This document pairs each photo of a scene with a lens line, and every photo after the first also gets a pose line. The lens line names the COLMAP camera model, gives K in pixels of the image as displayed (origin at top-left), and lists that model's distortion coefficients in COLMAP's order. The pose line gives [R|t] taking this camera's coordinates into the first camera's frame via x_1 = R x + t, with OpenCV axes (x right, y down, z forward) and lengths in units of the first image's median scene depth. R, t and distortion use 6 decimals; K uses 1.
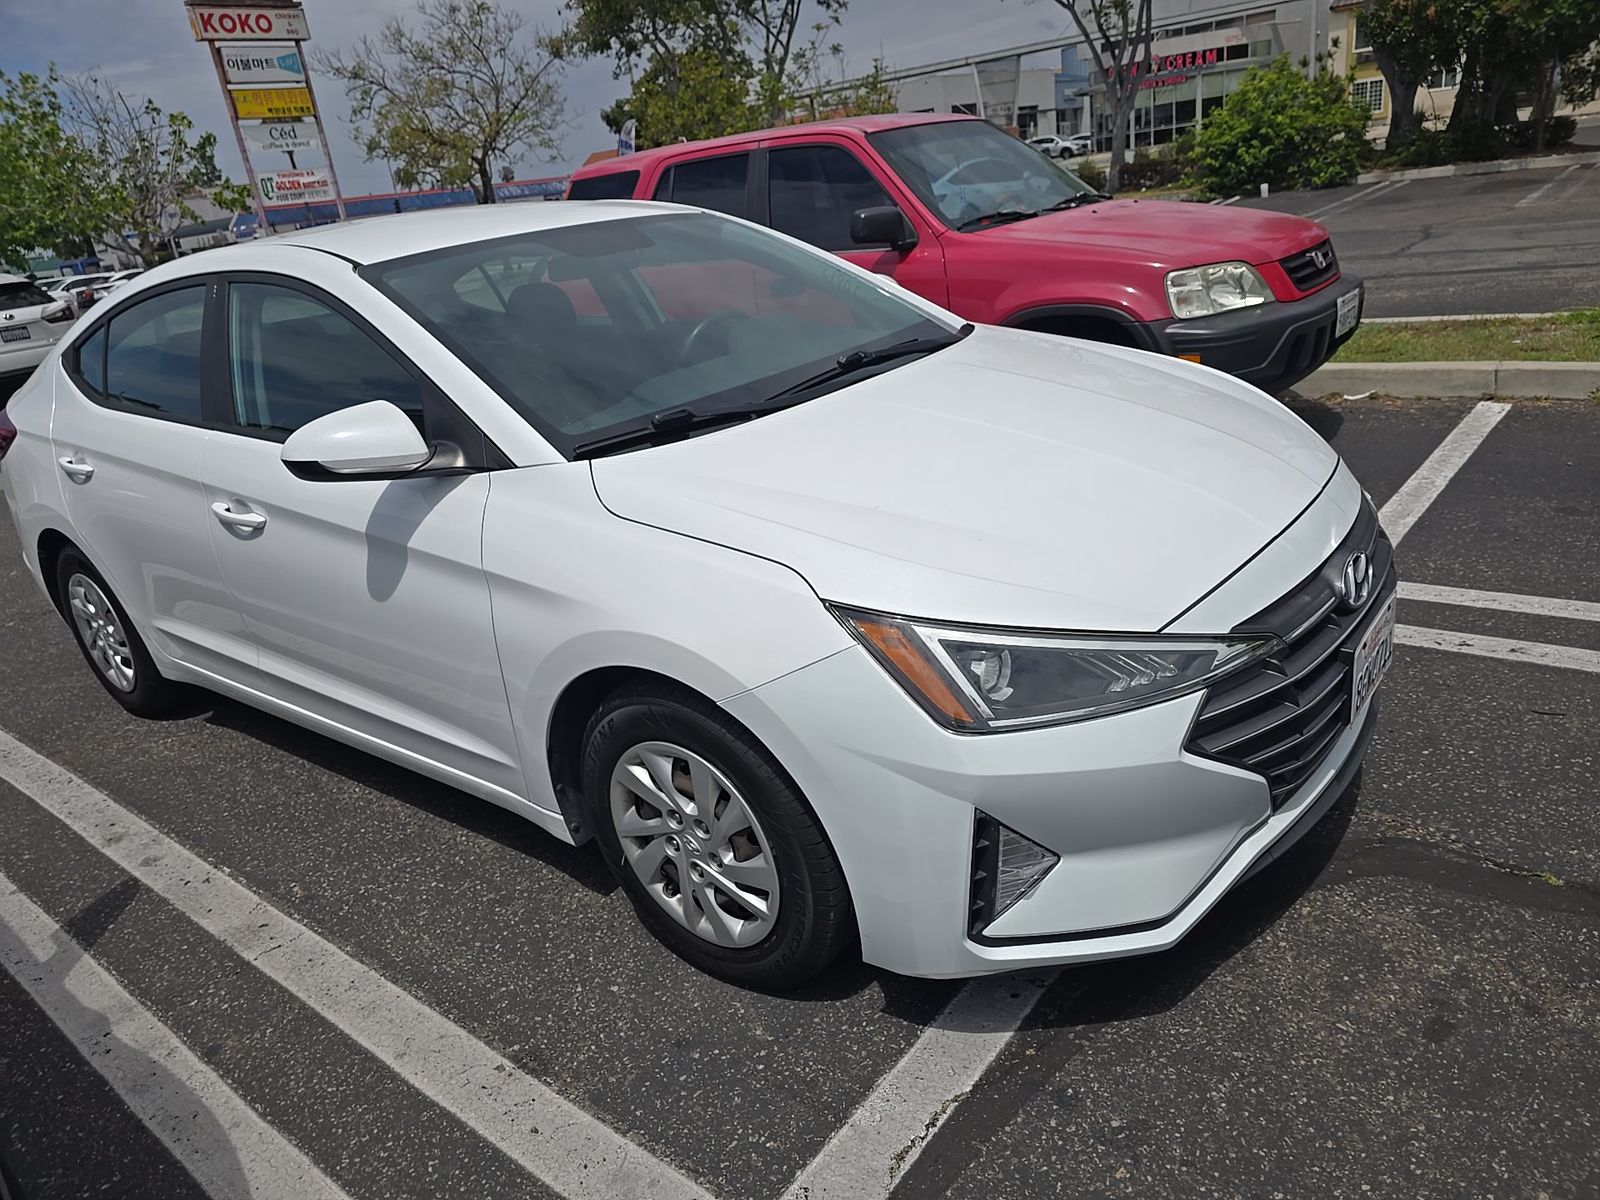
lens RADIAL K [[1055.4, 0, 800.0], [0, 1055.4, 600.0], [0, 0, 1]] dist [0.048442, -0.046888]
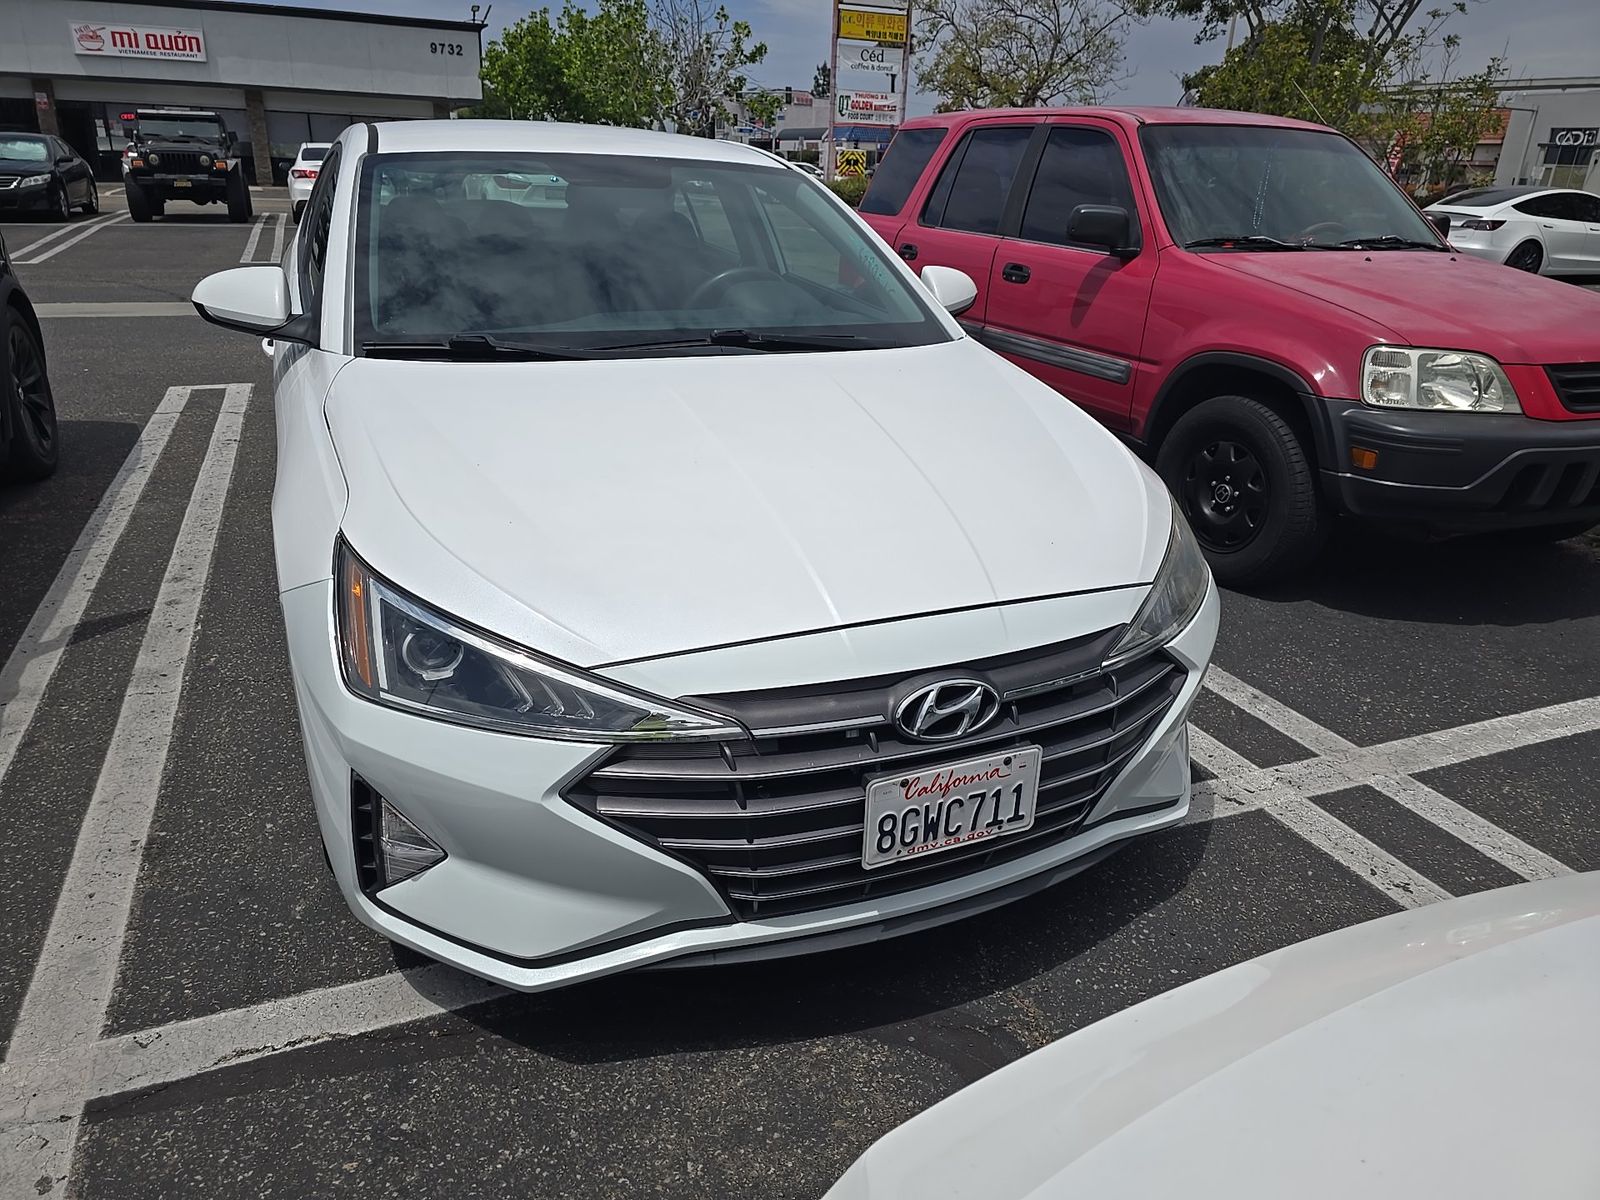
lens RADIAL K [[1050.5, 0, 821.0], [0, 1050.5, 602.2], [0, 0, 1]] dist [0.052529, -0.053294]
pose [[0.877018, 0.319882, -0.358490, 0.275871], [-0.305873, 0.947135, 0.096836, -0.058924], [0.370514, 0.024725, 0.928498, 0.074358]]
